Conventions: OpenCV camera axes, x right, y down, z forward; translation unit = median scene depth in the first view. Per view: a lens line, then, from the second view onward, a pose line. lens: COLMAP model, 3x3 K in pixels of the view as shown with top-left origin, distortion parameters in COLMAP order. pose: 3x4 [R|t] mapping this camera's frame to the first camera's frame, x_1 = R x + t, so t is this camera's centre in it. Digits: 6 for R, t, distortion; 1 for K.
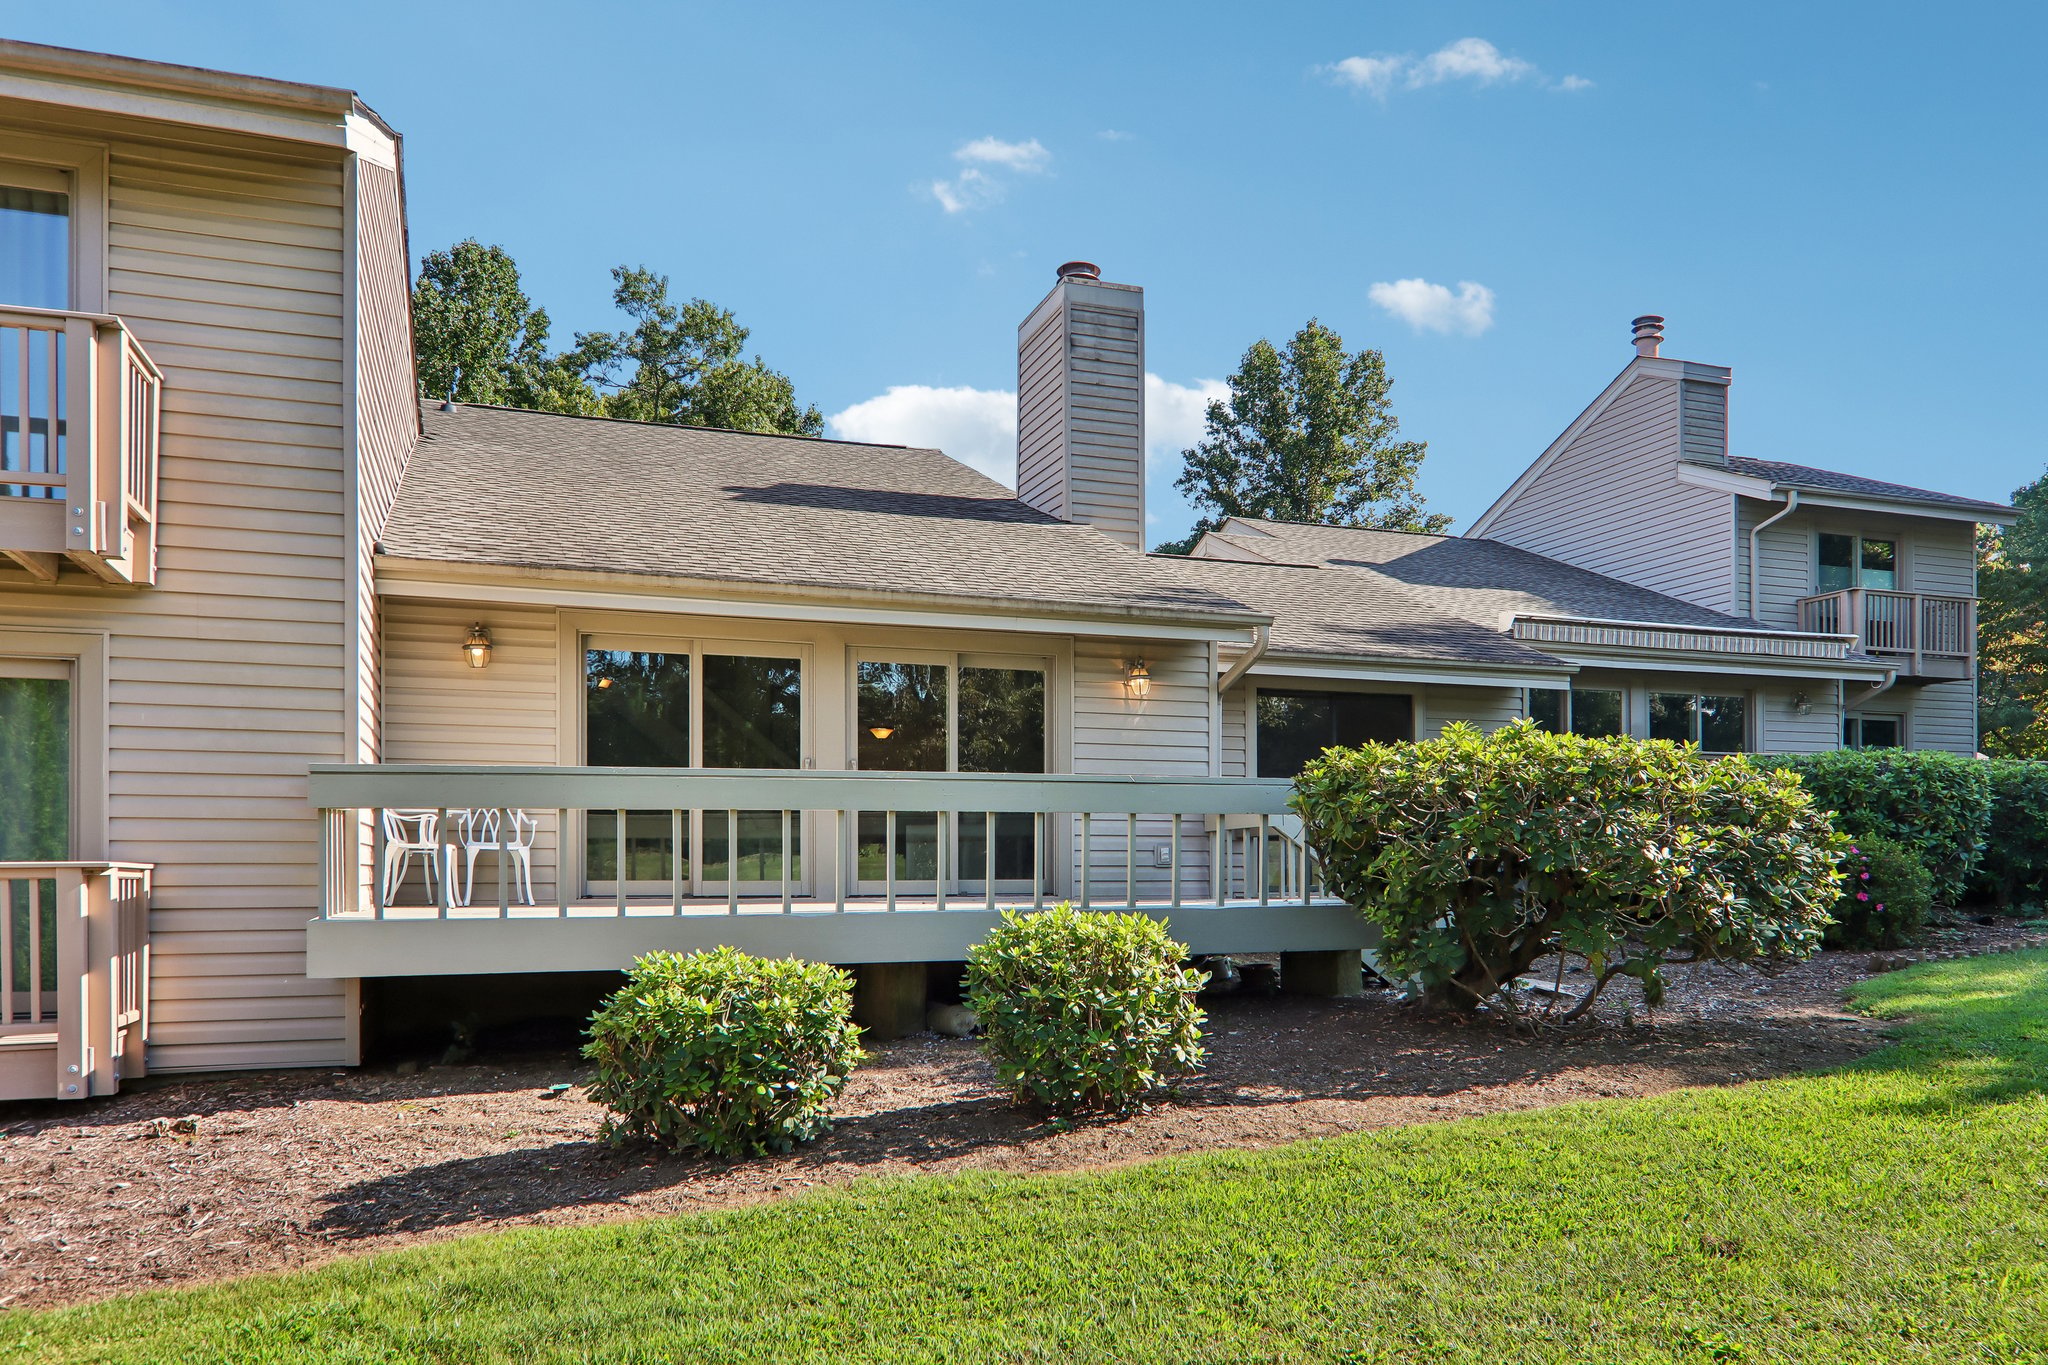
lens RADIAL K [[1518.1, 0, 1027.0], [0, 1518.1, 857.0], [0, 0, 1]] dist [0.005432, 0.000904]
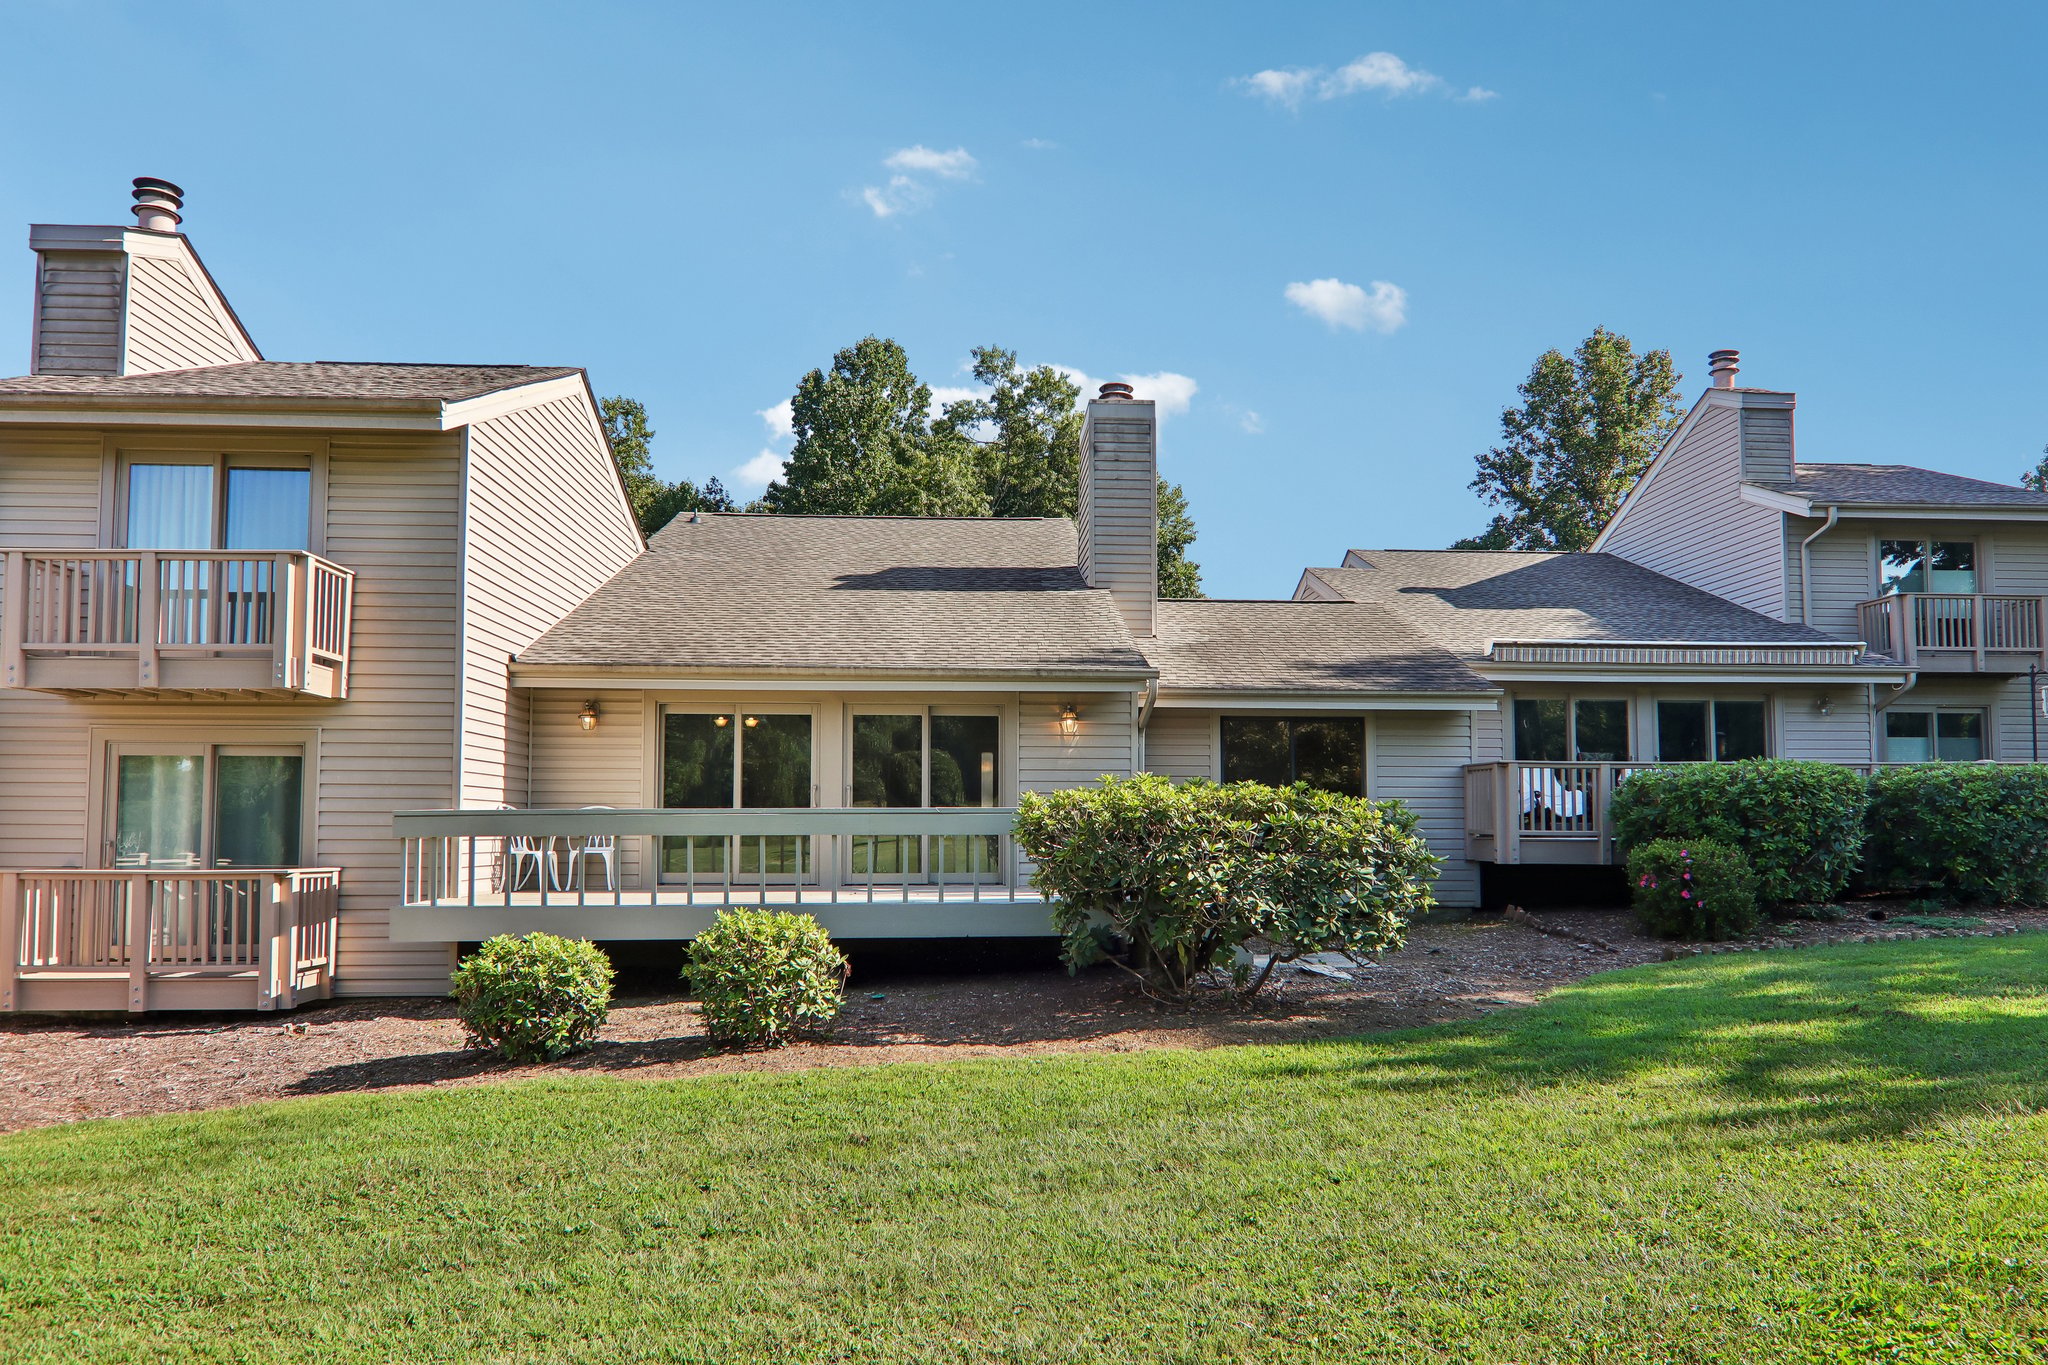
lens RADIAL K [[1350.6, 0, 1021.9], [0, 1350.6, 752.1], [0, 0, 1]] dist [0.004135, 0.000053]
pose [[0.959383, -0.014464, -0.281737, 0.218516], [0.000702, 0.998804, -0.048884, -0.019425], [0.282107, 0.046701, 0.958245, -0.078751]]
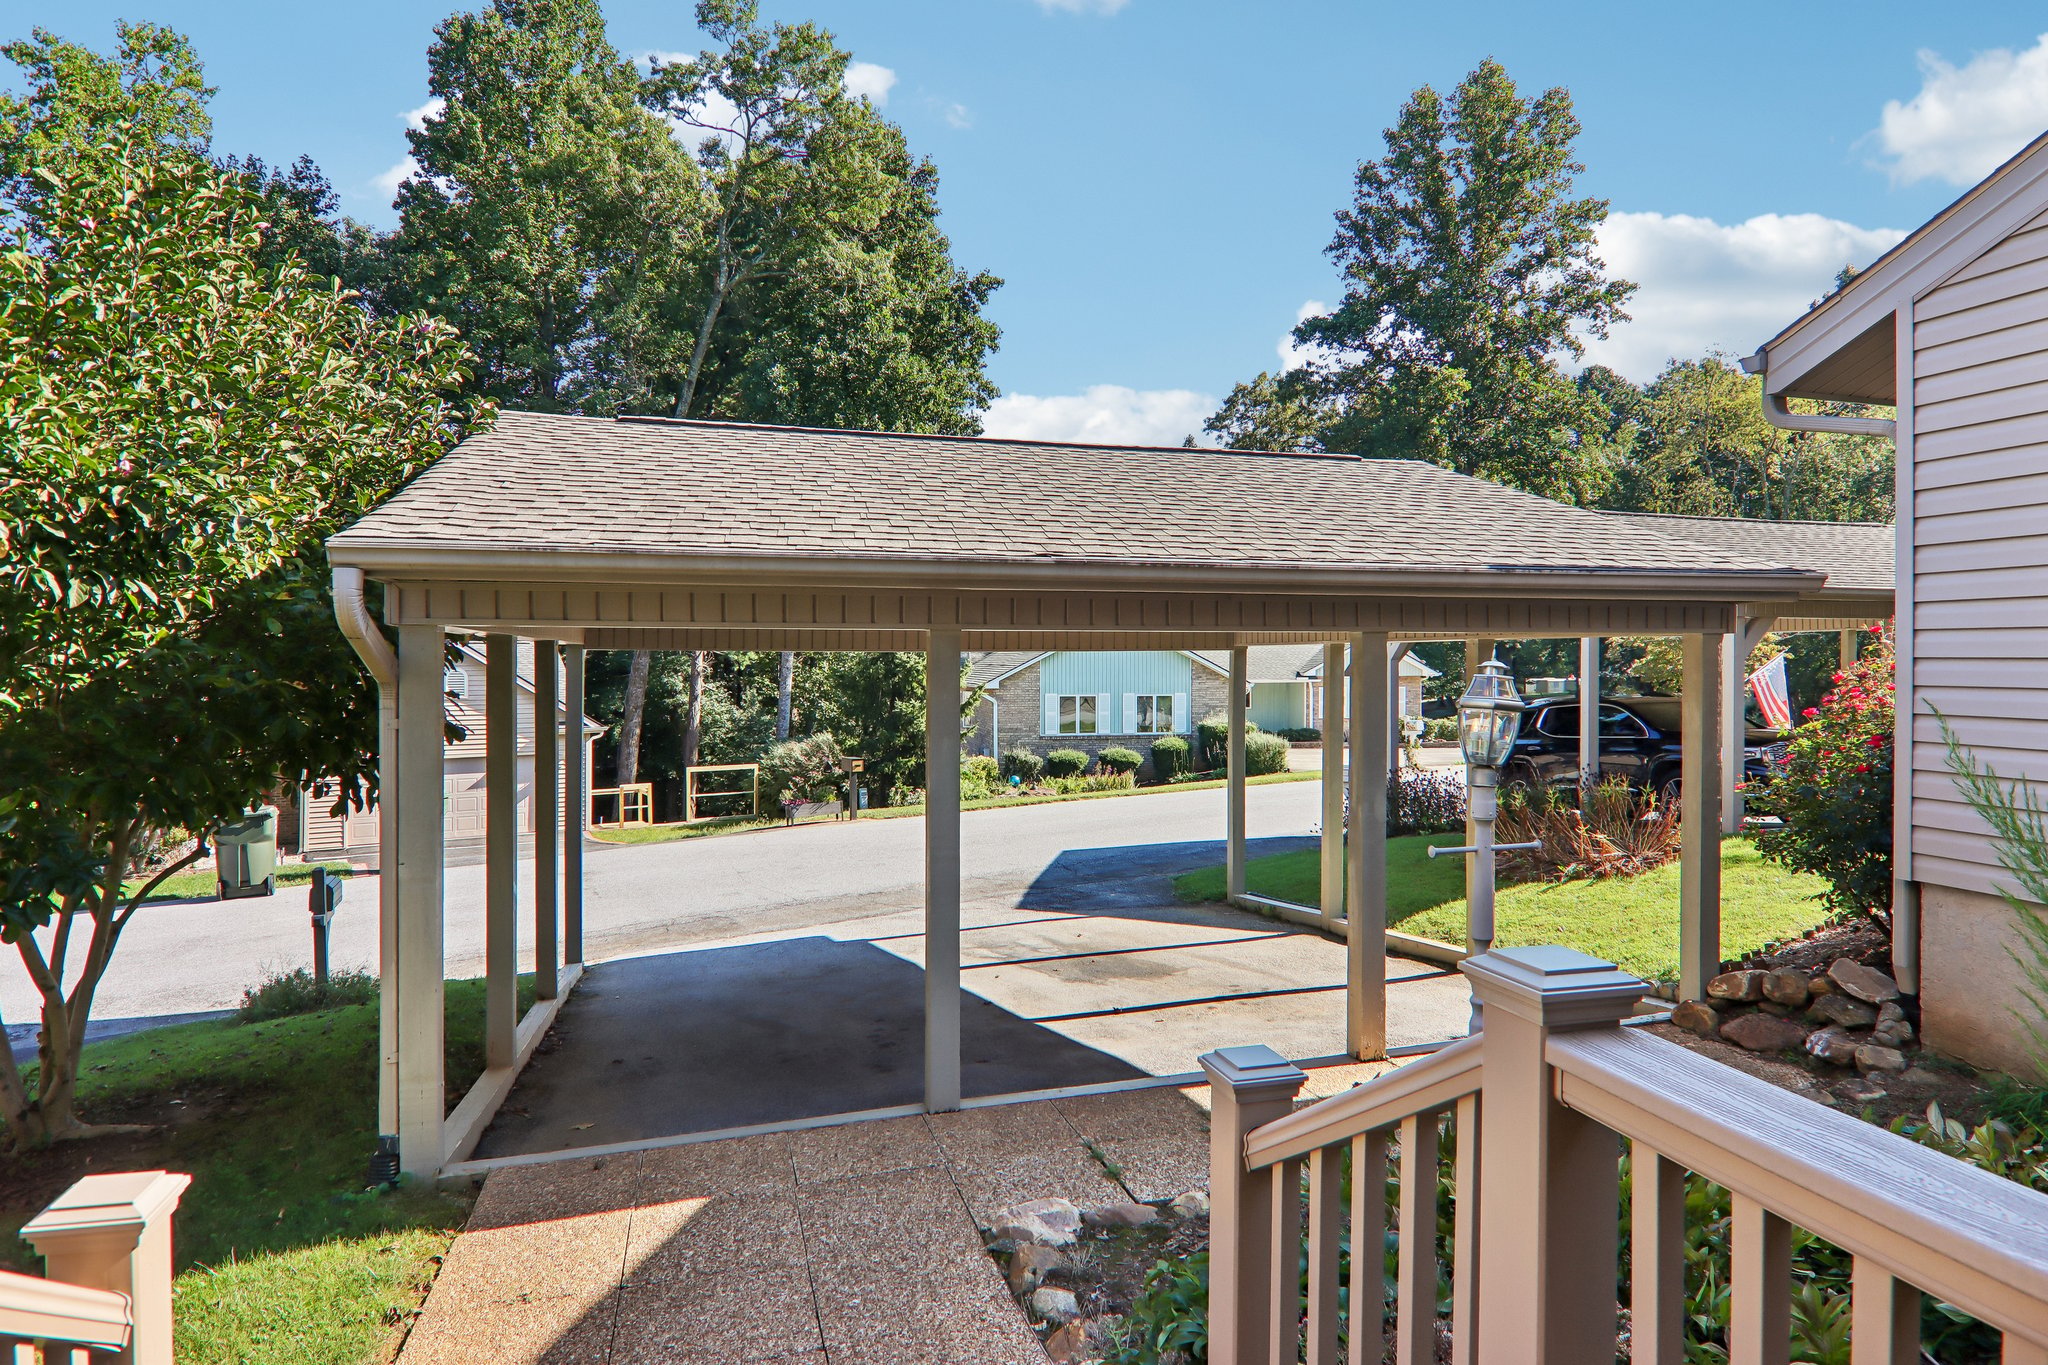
lens RADIAL K [[1155.7, 0, 1024.0], [0, 1155.7, 682.5], [0, 0, 1]] dist [-0.000711, -0.013928]
pose [[0.997917, 0.001530, -0.064499, -0.134642], [0.000493, 0.999509, 0.031345, -0.036619], [0.064515, -0.031311, 0.997425, 1.078838]]
